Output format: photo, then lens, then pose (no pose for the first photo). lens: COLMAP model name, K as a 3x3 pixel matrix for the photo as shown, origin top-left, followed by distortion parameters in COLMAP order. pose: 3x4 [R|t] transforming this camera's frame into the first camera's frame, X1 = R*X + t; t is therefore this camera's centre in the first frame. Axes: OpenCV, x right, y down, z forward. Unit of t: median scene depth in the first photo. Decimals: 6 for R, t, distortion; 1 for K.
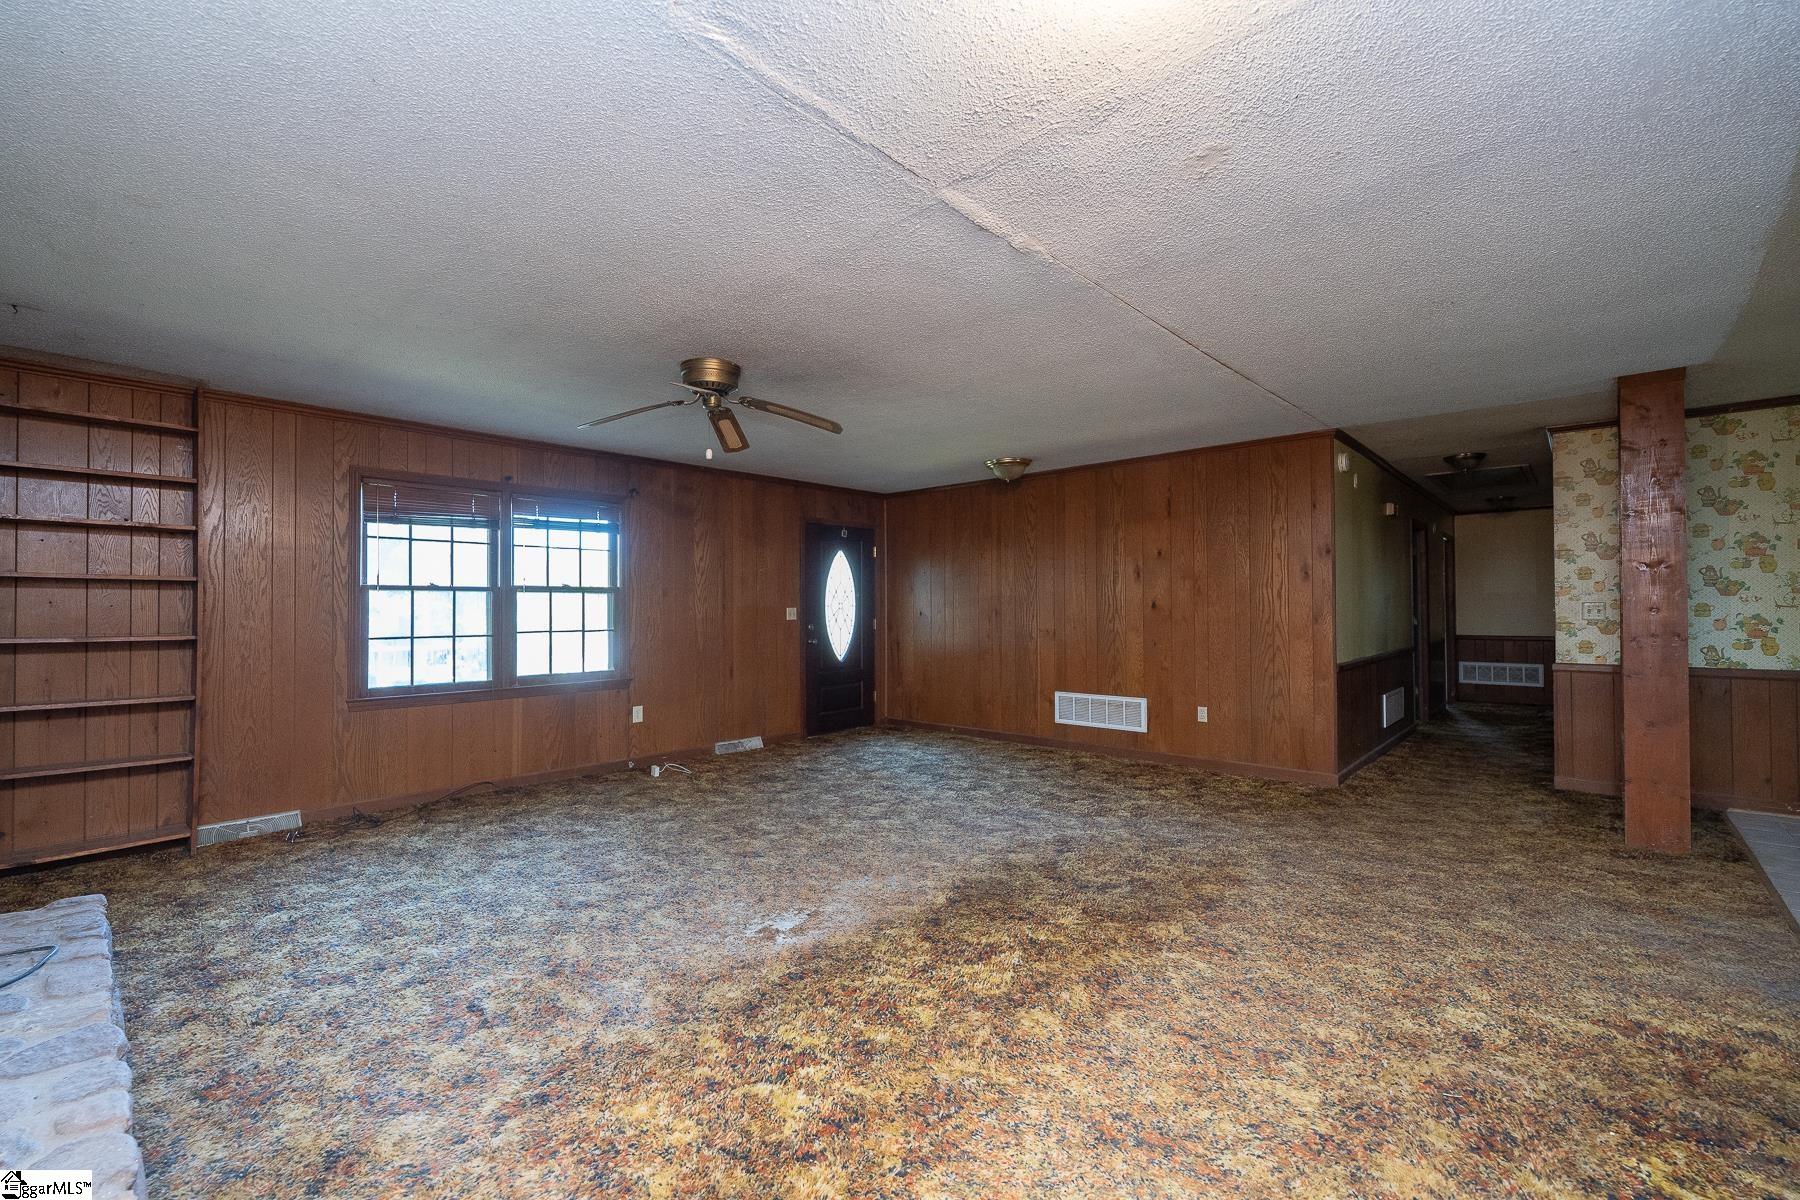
lens RADIAL K [[757.0, 0, 895.1], [0, 757.0, 594.9], [0, 0, 1]] dist [0.001751, -0.002442]
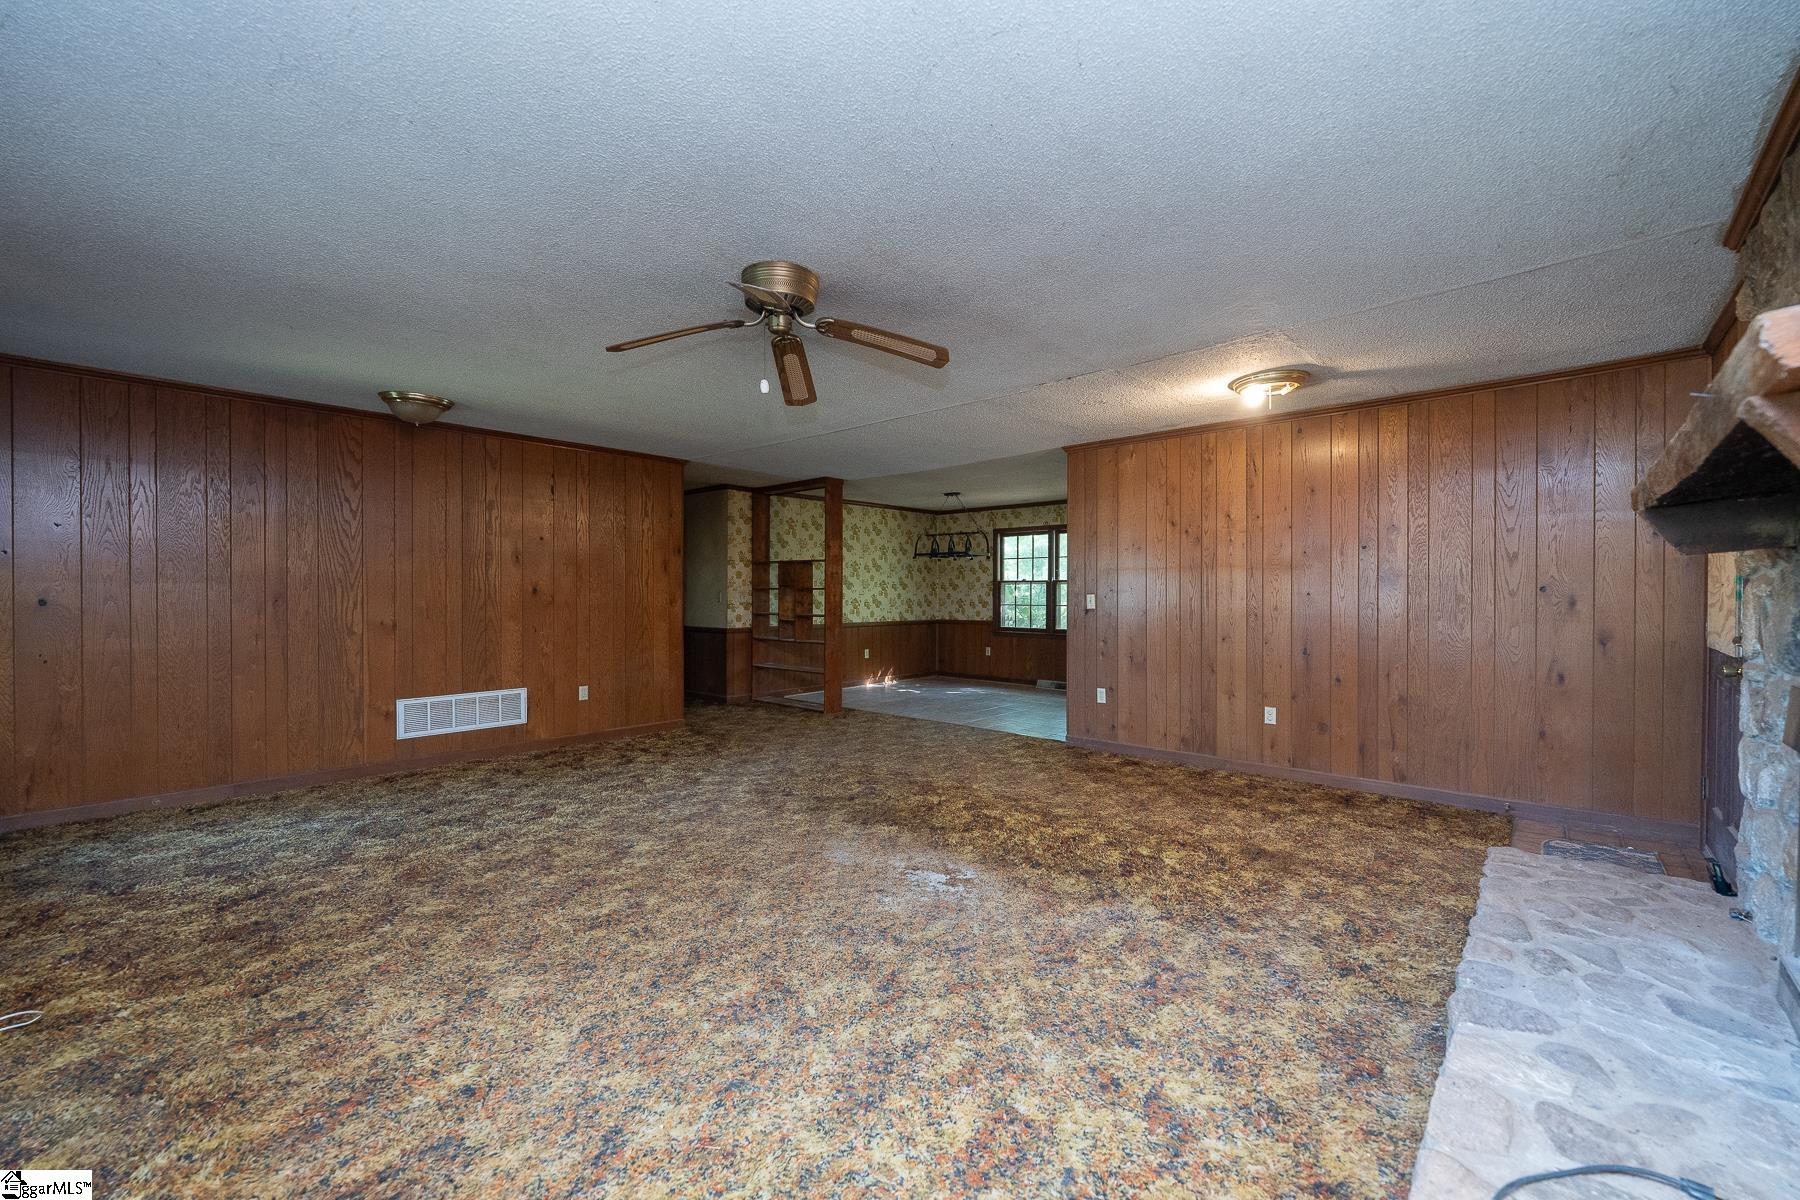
lens RADIAL K [[723.5, 0, 907.1], [0, 723.5, 608.6], [0, 0, 1]] dist [-0.001880, 0.000652]
pose [[-0.019553, -0.015723, 0.999685, -0.893134], [-0.019677, 0.999689, 0.015338, 0.018785], [-0.999615, -0.019371, -0.019857, 0.797721]]
